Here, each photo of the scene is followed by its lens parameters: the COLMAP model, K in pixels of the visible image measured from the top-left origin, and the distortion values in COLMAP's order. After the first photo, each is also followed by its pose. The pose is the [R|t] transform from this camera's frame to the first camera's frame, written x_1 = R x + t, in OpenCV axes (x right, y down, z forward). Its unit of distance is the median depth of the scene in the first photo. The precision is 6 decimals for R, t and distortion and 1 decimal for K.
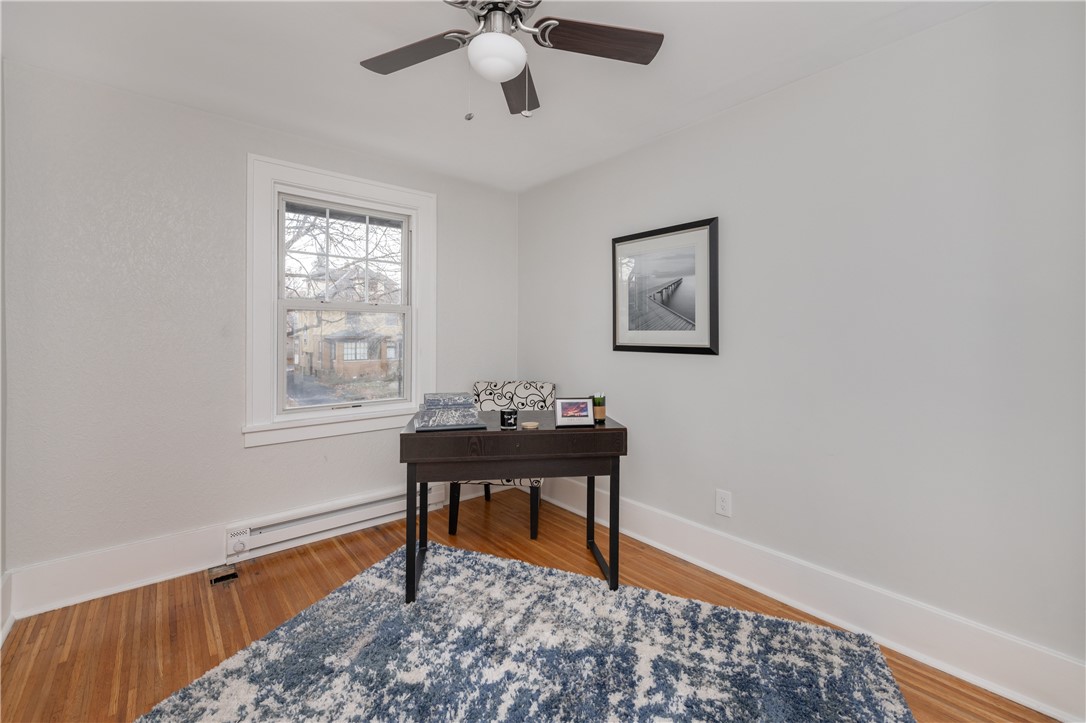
lens RADIAL K [[455.2, 0, 544.8], [0, 455.2, 342.8], [0, 0, 1]] dist [0.001715, 0.000387]
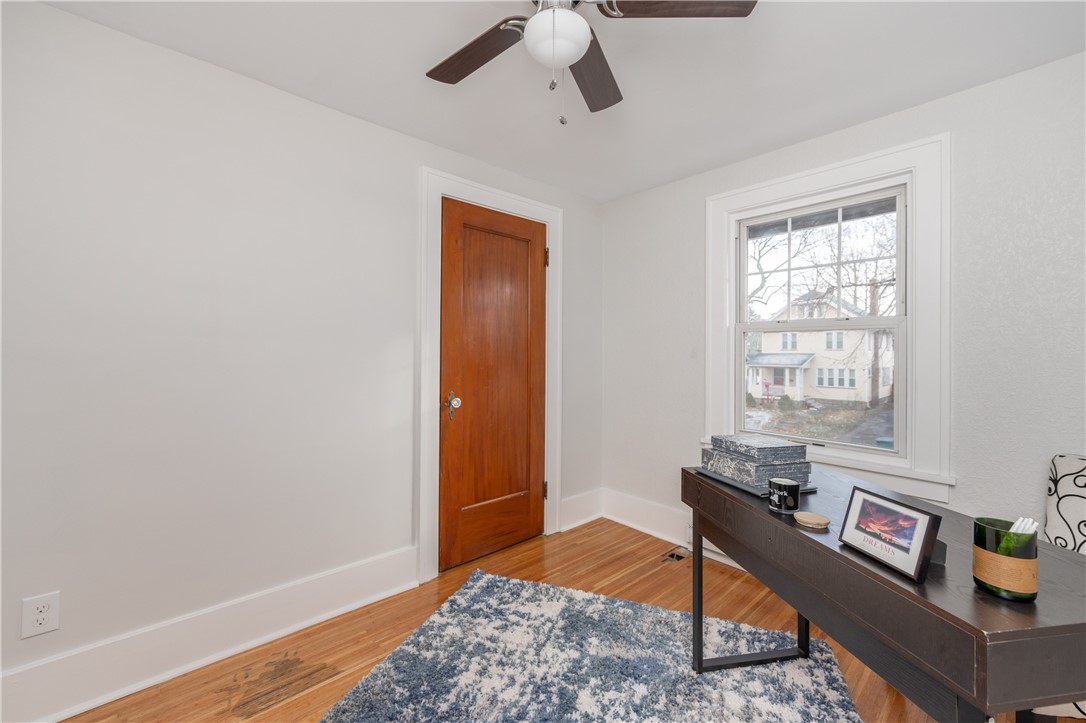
lens RADIAL K [[441.6, 0, 551.1], [0, 441.6, 351.8], [0, 0, 1]] dist [0.000129, 0.000181]
pose [[0.040090, -0.006239, -0.999177, 0.524172], [-0.030483, 0.999507, -0.007464, -0.013461], [0.998731, 0.030757, 0.039880, 0.679583]]
